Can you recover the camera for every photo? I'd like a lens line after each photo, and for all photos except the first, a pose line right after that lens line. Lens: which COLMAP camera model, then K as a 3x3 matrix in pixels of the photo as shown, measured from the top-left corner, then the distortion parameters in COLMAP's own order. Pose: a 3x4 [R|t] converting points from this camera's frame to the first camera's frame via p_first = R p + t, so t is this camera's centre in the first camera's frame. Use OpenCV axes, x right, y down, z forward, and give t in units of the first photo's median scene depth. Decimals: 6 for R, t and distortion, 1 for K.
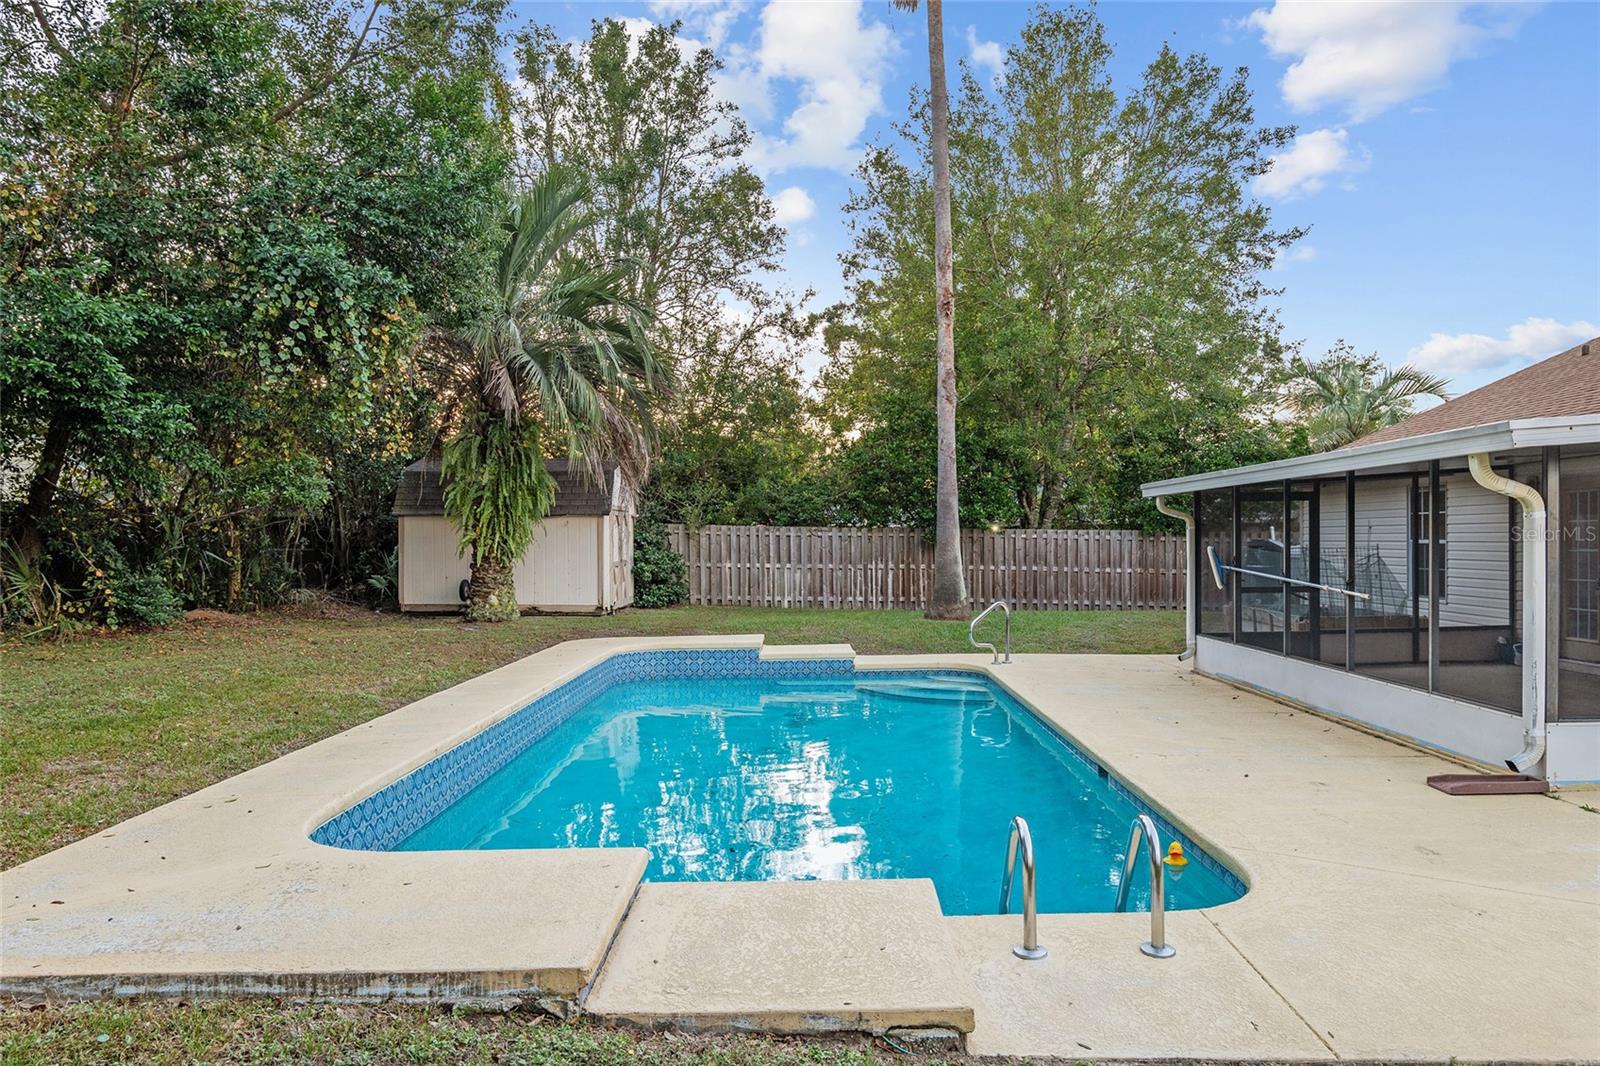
lens RADIAL K [[1070.7, 0, 793.6], [0, 1070.7, 555.3], [0, 0, 1]] dist [-0.003387, 0.008071]
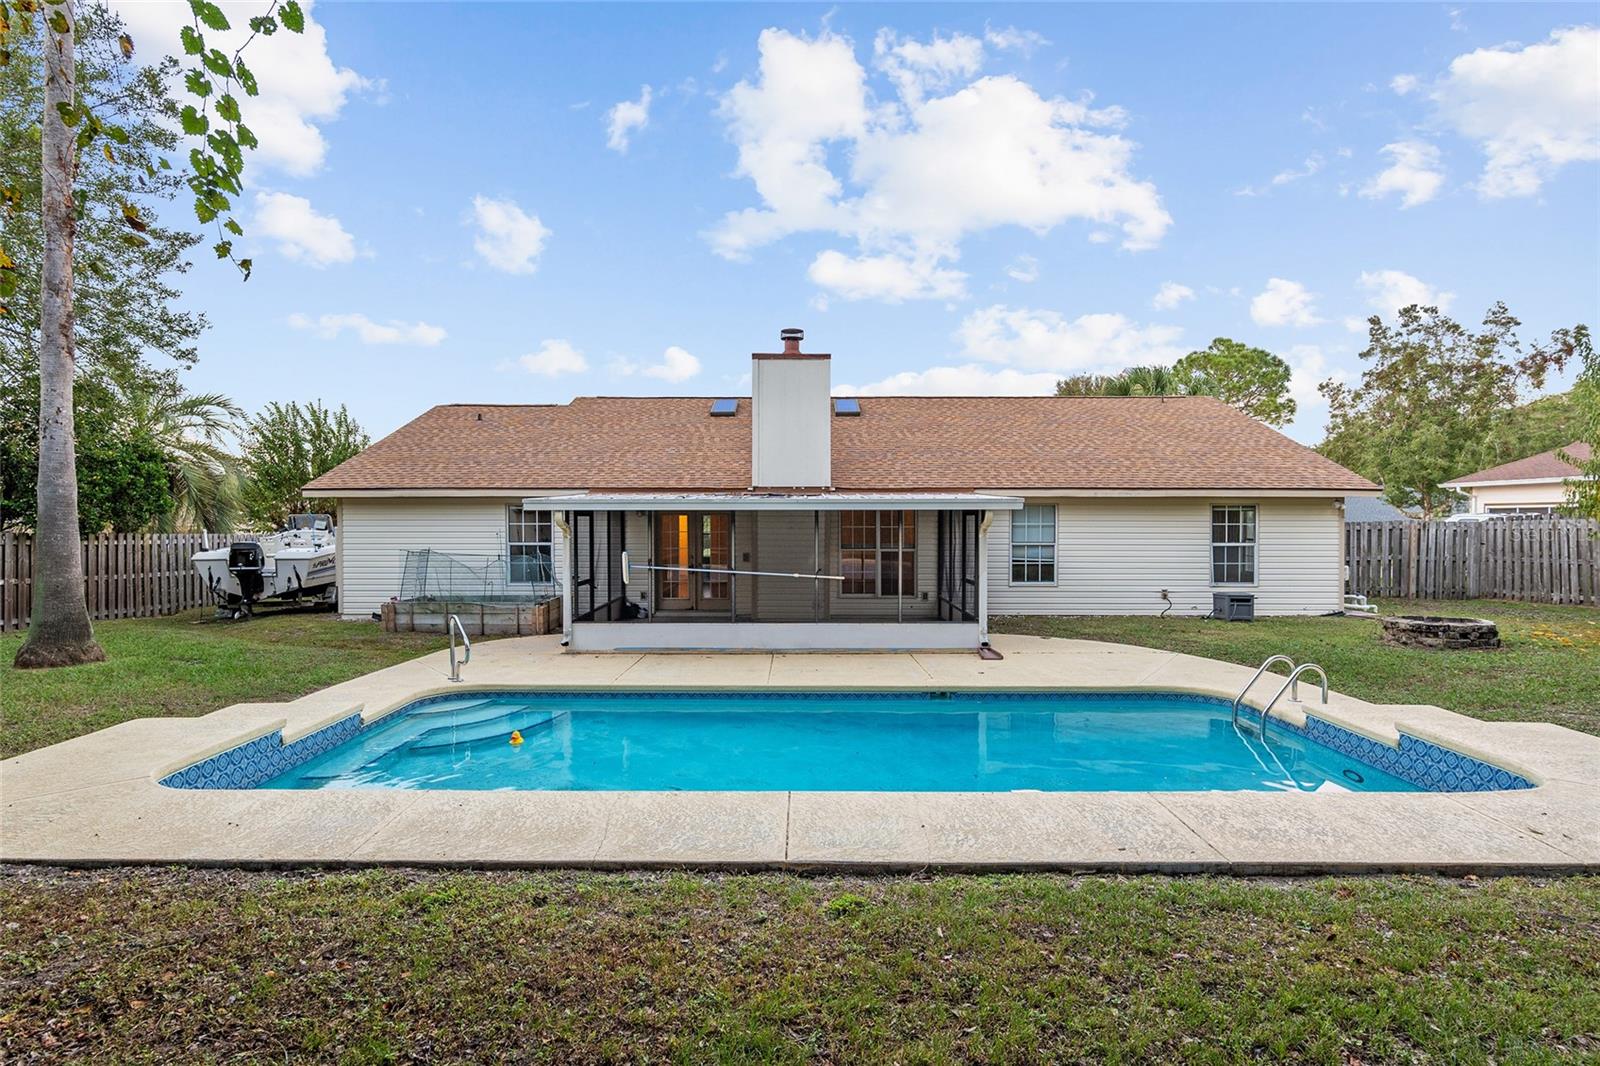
lens RADIAL K [[790.6, 0, 800.8], [0, 790.6, 564.7], [0, 0, 1]] dist [-0.000563, 0.001869]
pose [[-0.010613, -0.042983, 0.999019, -0.359567], [0.015268, 0.998952, 0.043142, -0.019681], [-0.999827, 0.015711, -0.009945, 0.486713]]
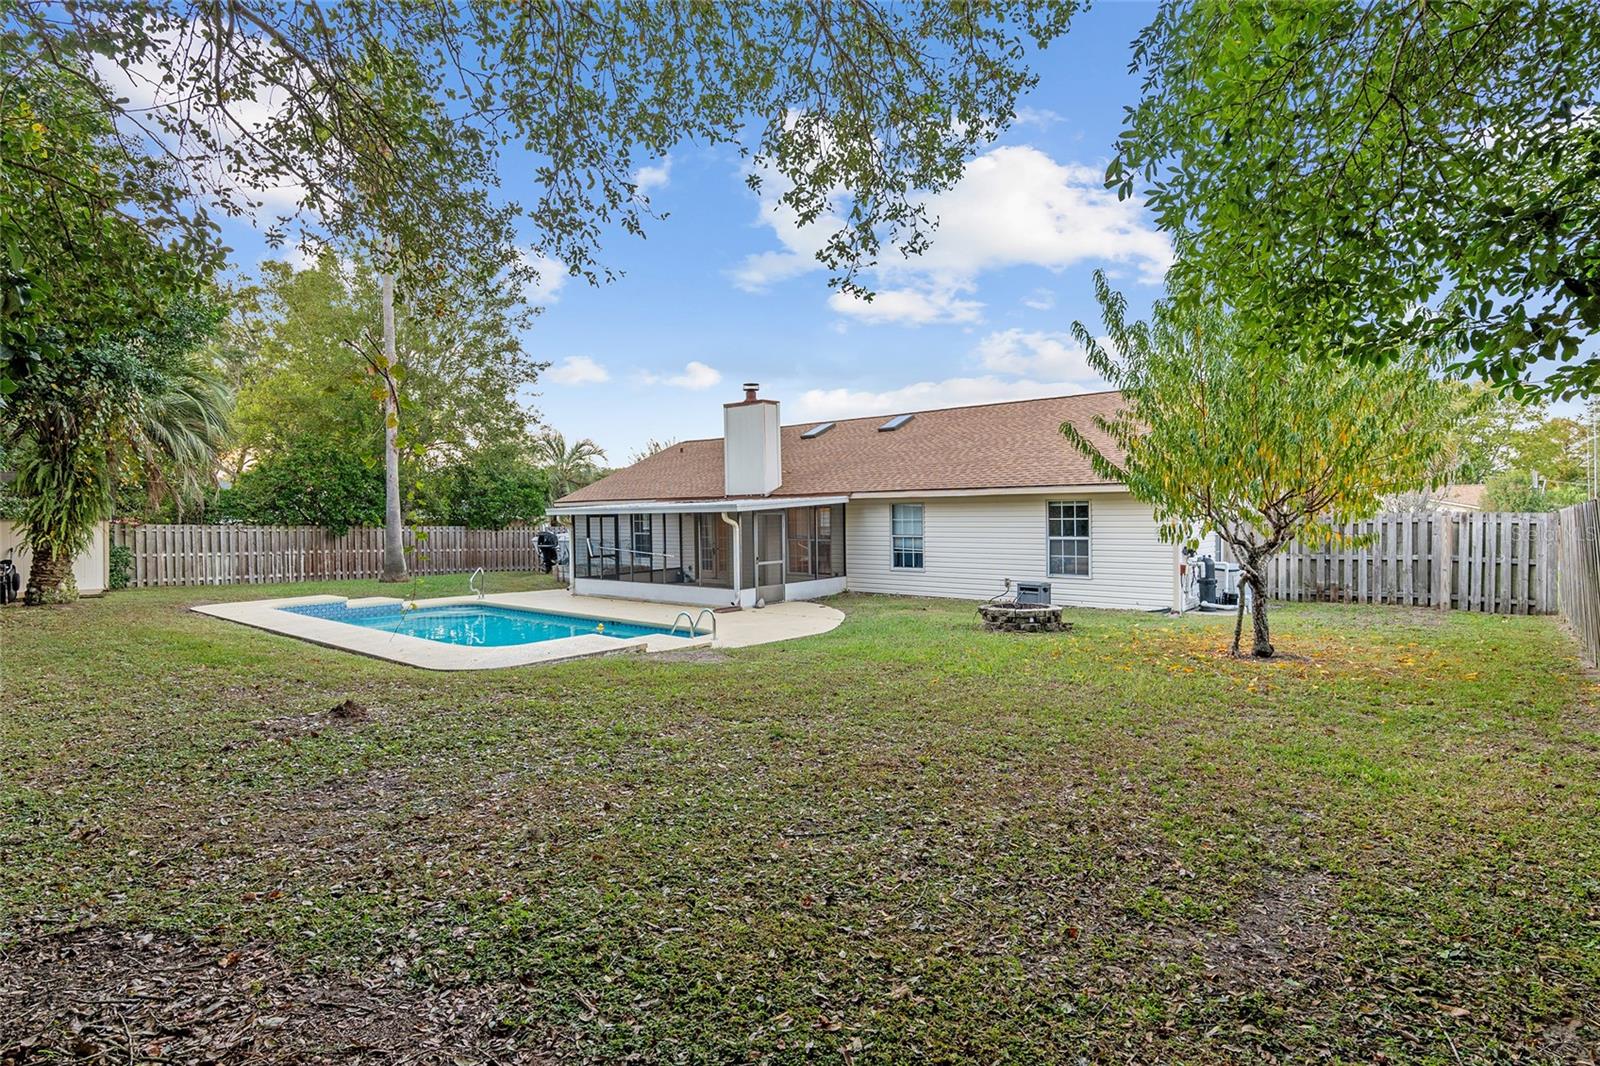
lens RADIAL K [[790.6, 0, 802.6], [0, 790.6, 528.4], [0, 0, 1]] dist [-0.000563, 0.001869]
pose [[0.628119, -0.007017, 0.778086, -0.391735], [0.014651, 0.999889, -0.002810, -0.011117], [-0.777980, 0.013164, 0.628152, -0.258046]]
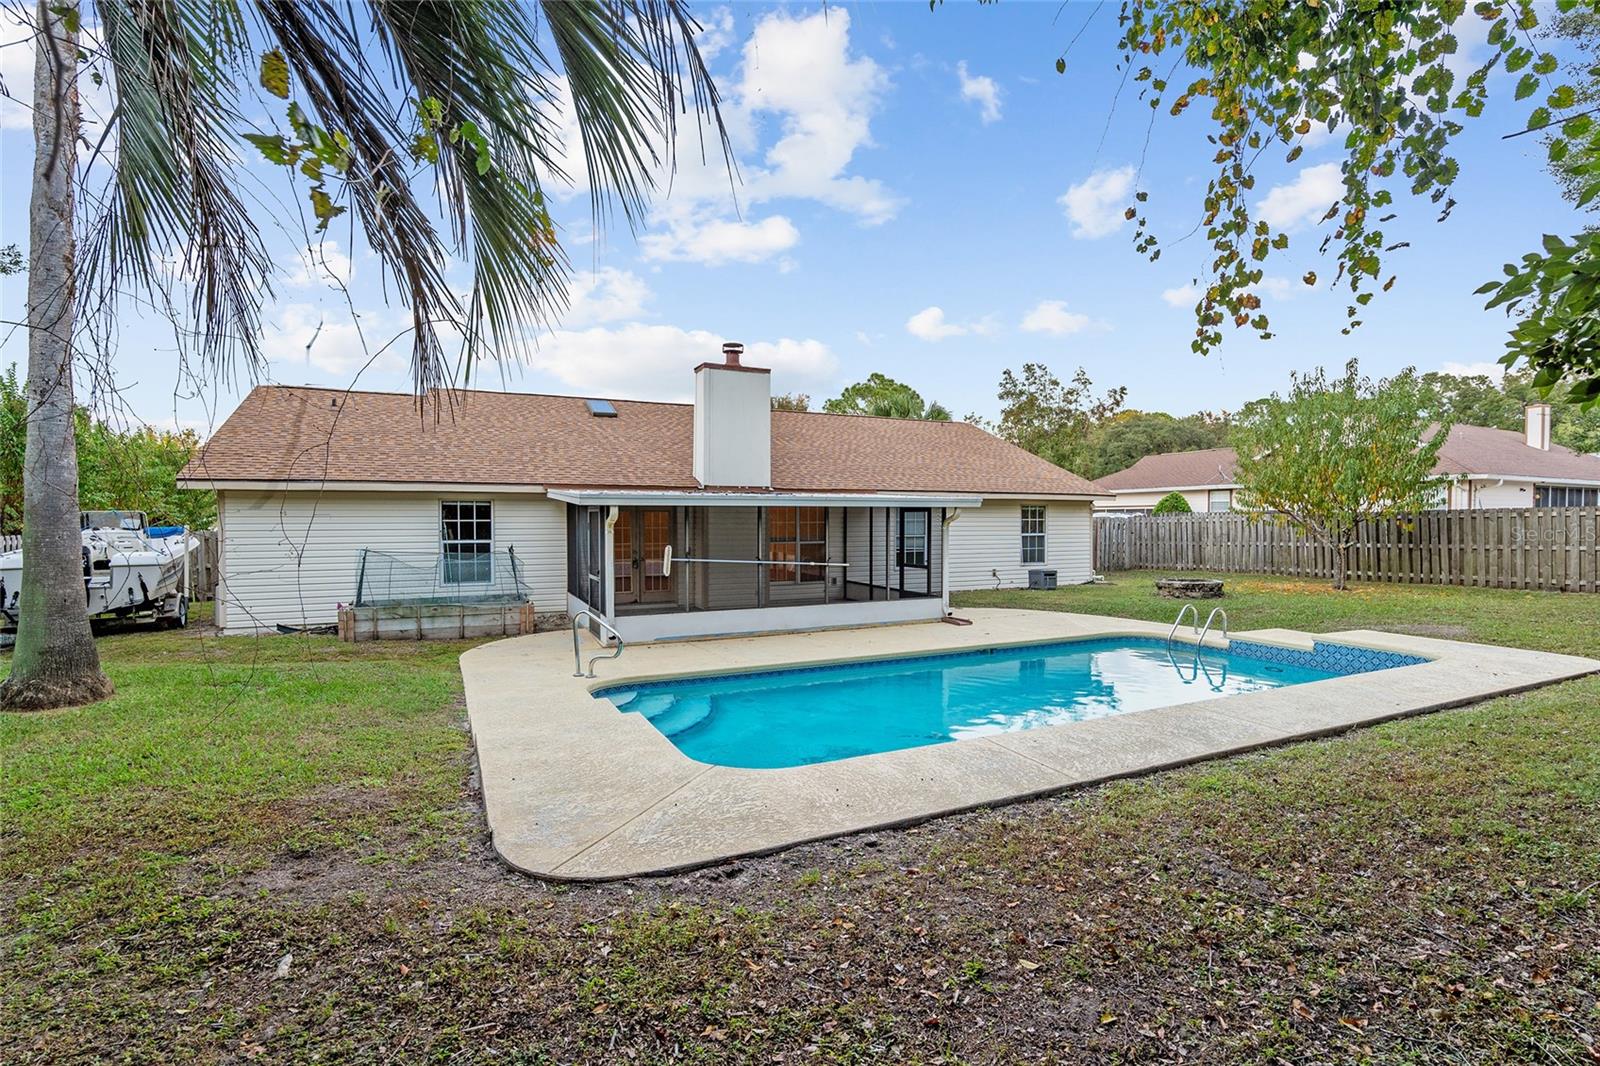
lens RADIAL K [[753.2, 0, 788.1], [0, 753.2, 534.7], [0, 0, 1]] dist [-0.013495, 0.002712]
pose [[-0.452260, -0.003496, 0.891879, -0.331276], [0.020968, 0.999674, 0.014551, -0.020607], [-0.891639, 0.025281, -0.452040, 0.802450]]
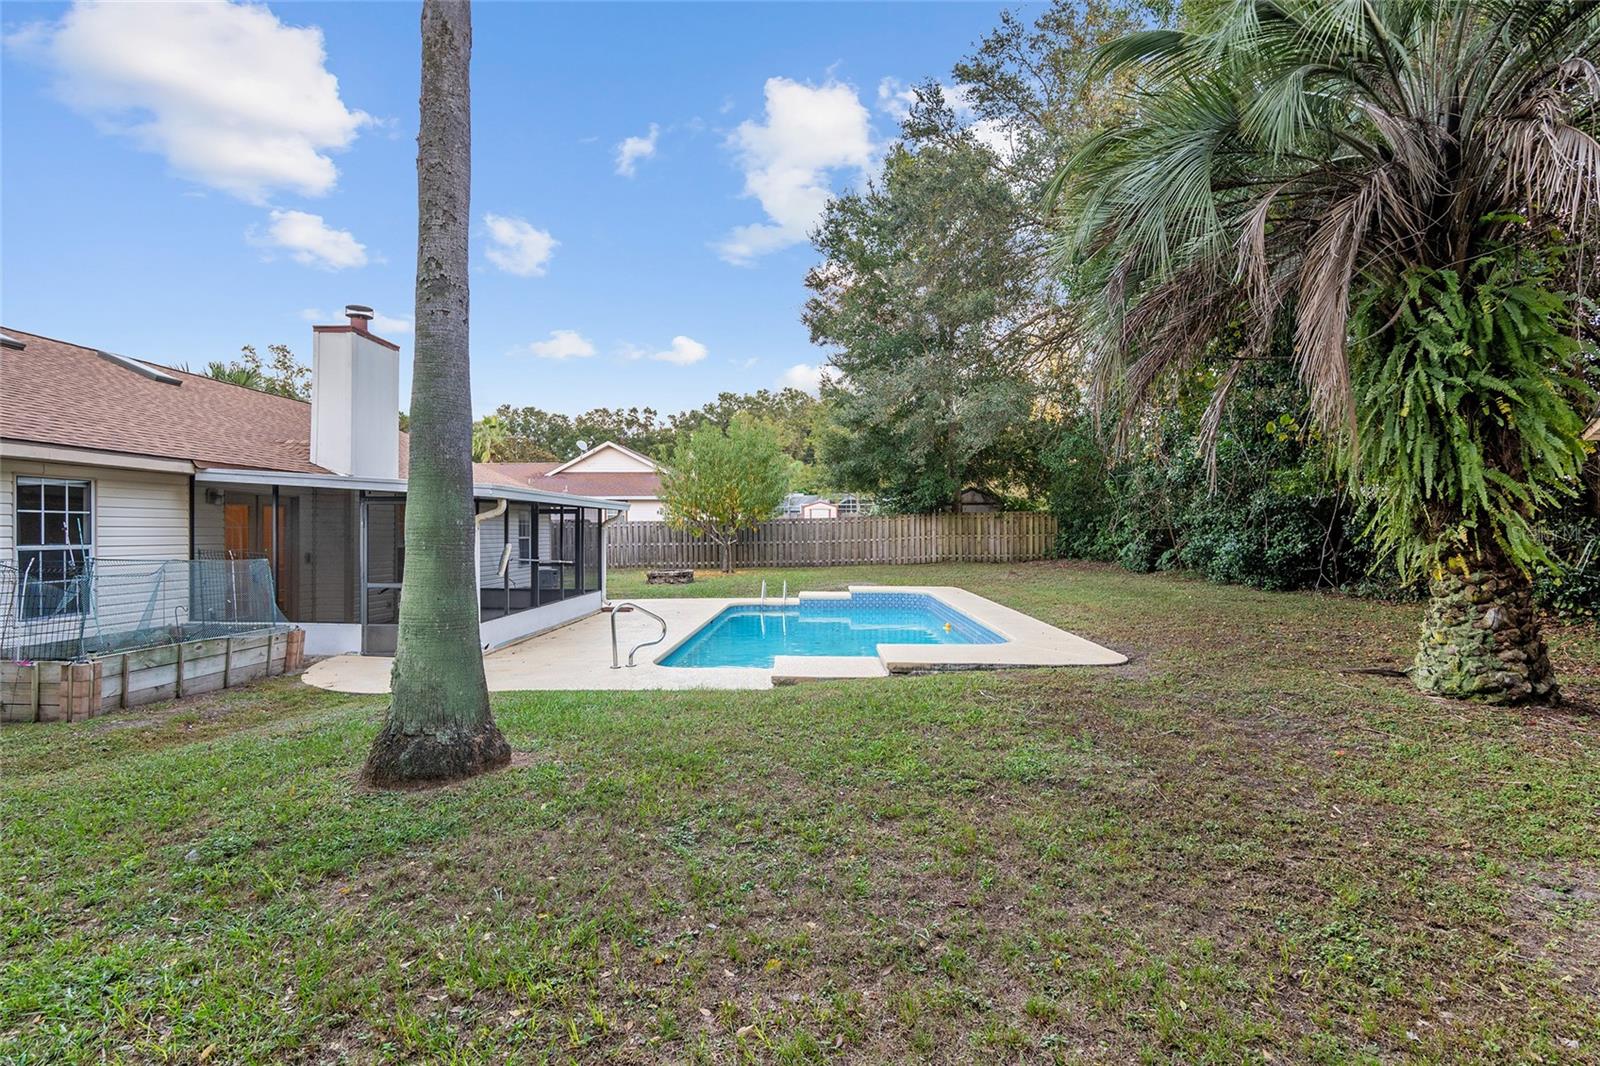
lens RADIAL K [[790.6, 0, 811.0], [0, 790.6, 543.9], [0, 0, 1]] dist [-0.000563, 0.001869]
pose [[-0.999907, 0.013172, 0.003414, 0.015653], [0.013273, 0.999410, 0.031689, -0.020659], [-0.002994, 0.031731, -0.999492, 1.194722]]
